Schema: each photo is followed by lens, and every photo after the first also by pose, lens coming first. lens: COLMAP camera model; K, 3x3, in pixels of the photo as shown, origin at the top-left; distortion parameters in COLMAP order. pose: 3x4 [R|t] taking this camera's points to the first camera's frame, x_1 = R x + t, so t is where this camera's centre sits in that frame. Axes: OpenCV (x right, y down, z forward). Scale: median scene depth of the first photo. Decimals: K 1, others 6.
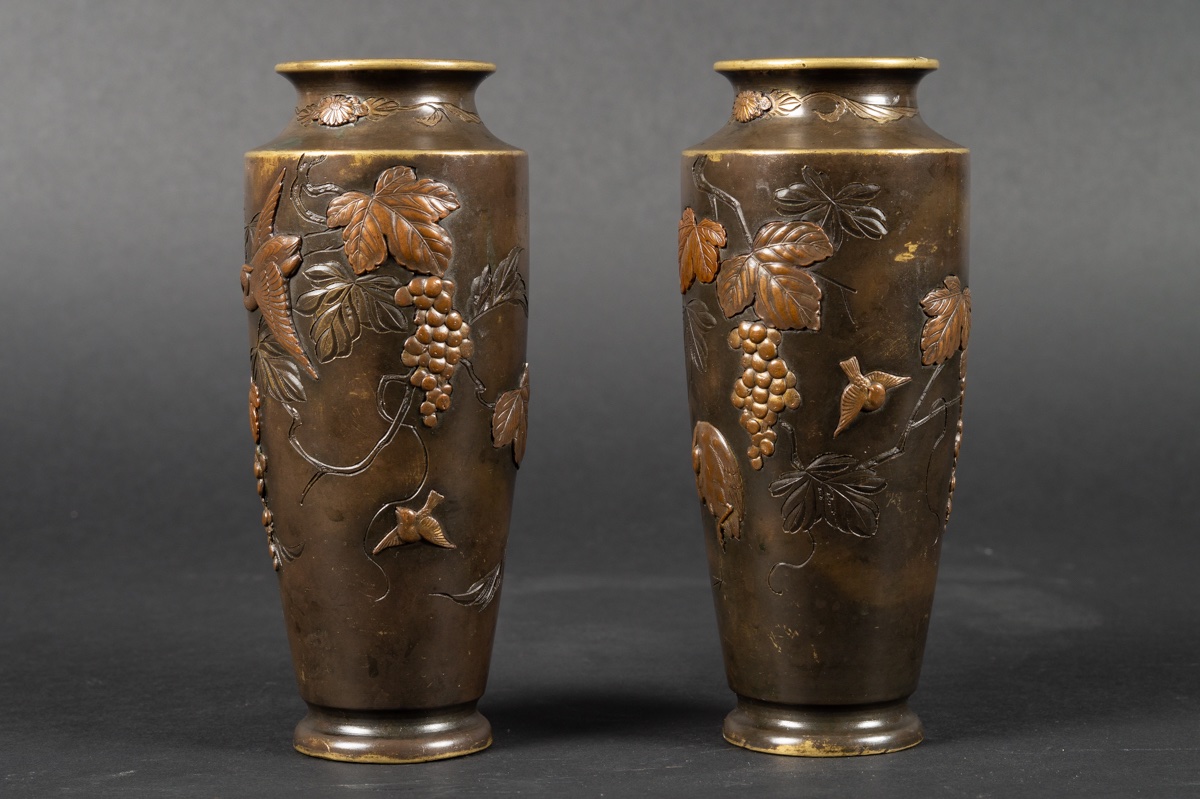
lens RADIAL K [[3080.3, 0, 600.0], [0, 3080.3, 399.5], [0, 0, 1]] dist [0.040323, 0.080002]
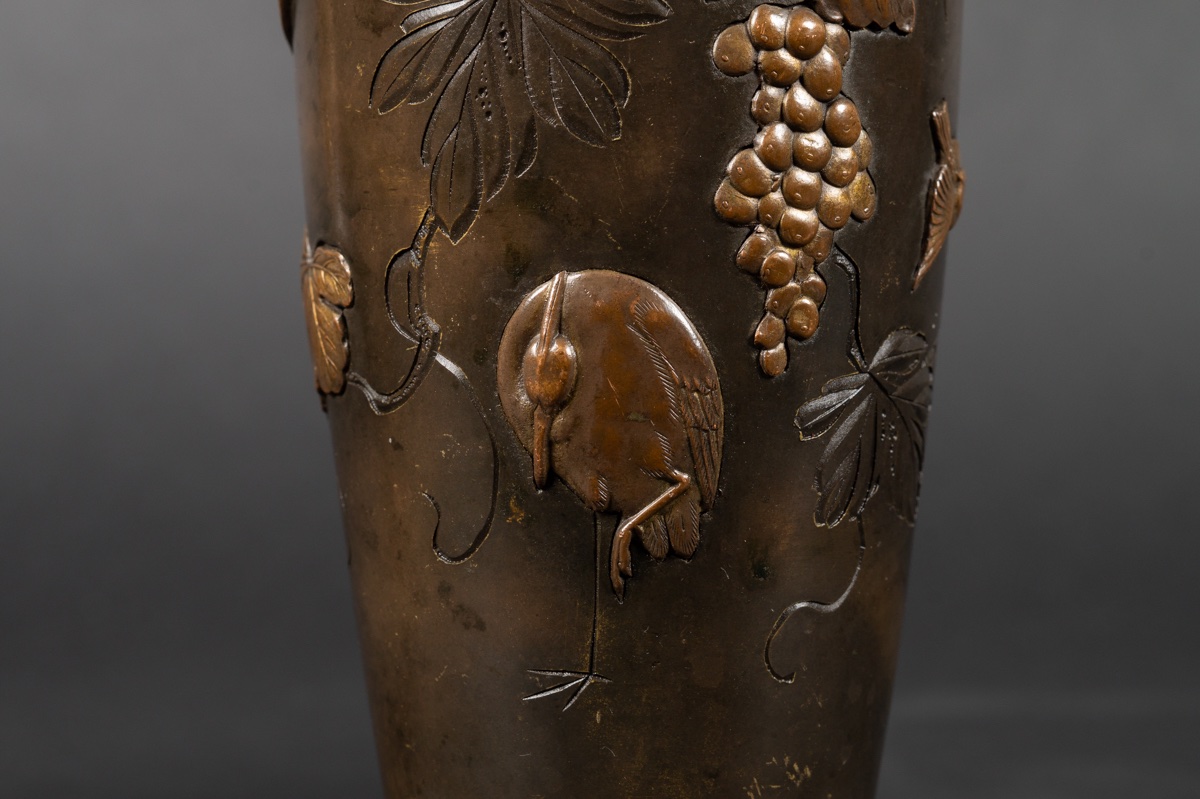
lens RADIAL K [[3303.3, 0, 600.0], [0, 3303.3, 399.5], [0, 0, 1]] dist [0.011980, -0.275413]
pose [[0.494139, -0.018899, 0.869177, -0.340875], [0.081426, 0.996375, -0.024627, 0.034902], [-0.865561, 0.082943, 0.493887, 0.810201]]
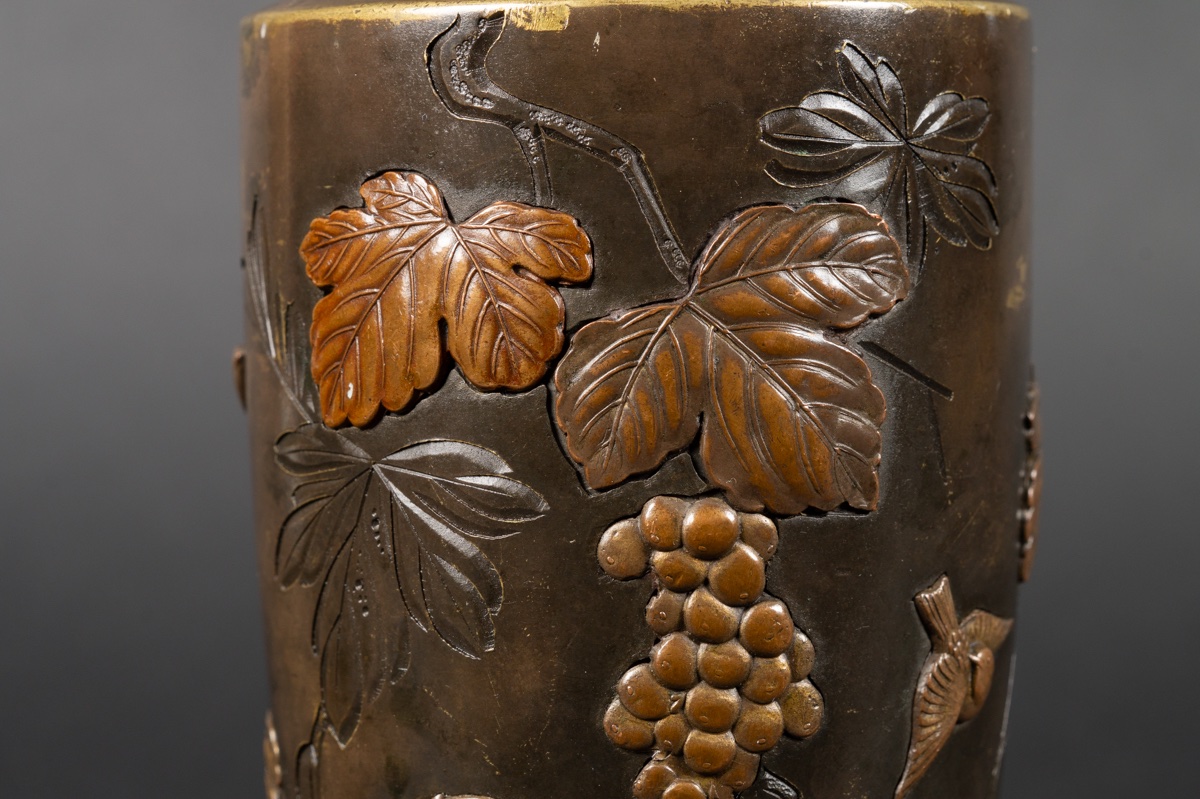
lens RADIAL K [[3303.3, 0, 600.0], [0, 3303.3, 399.5], [0, 0, 1]] dist [0.011980, -0.275413]
pose [[0.760239, -0.047055, 0.647938, -0.195344], [0.064546, 0.997909, -0.003262, -0.035515], [-0.646430, 0.044302, 0.761686, 0.725358]]
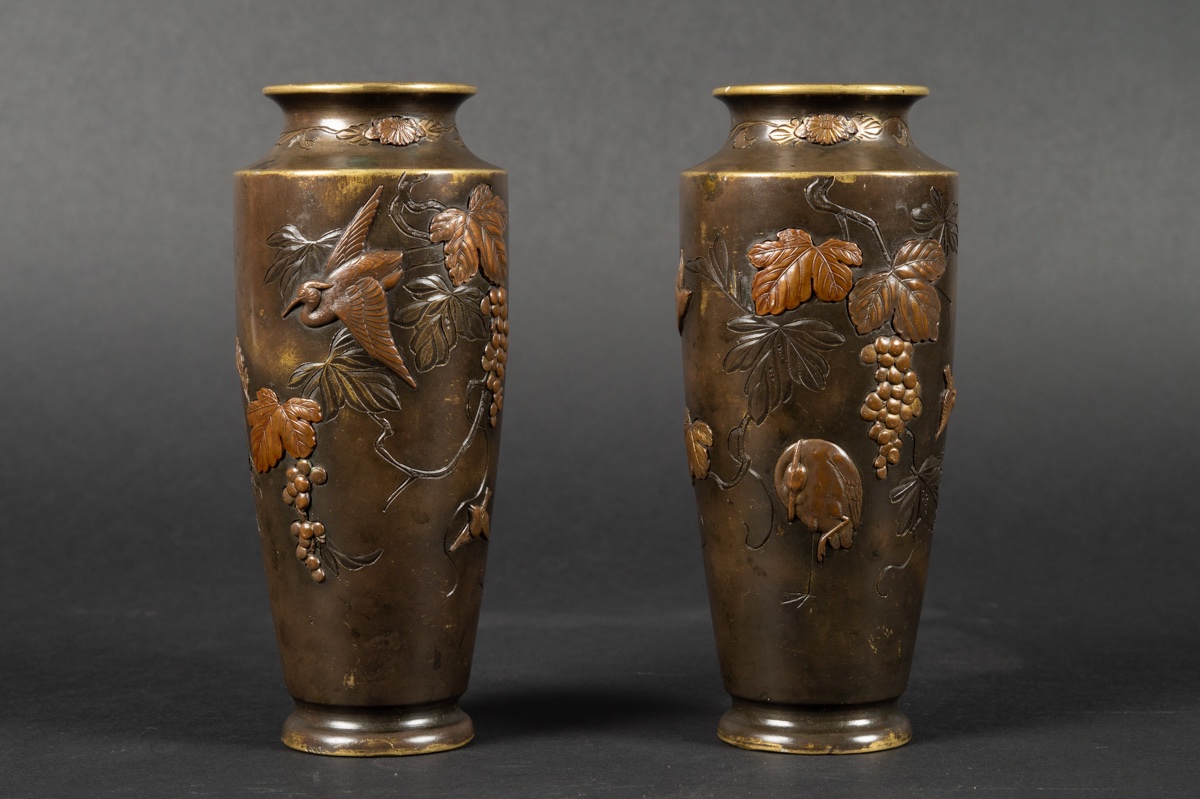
lens RADIAL K [[3080.3, 0, 600.0], [0, 3080.3, 399.5], [0, 0, 1]] dist [0.040323, 0.080002]
pose [[0.482973, -0.064470, 0.873259, -0.907327], [0.075576, 0.996633, 0.031780, -0.044458], [-0.872368, 0.050649, 0.486219, 0.579507]]
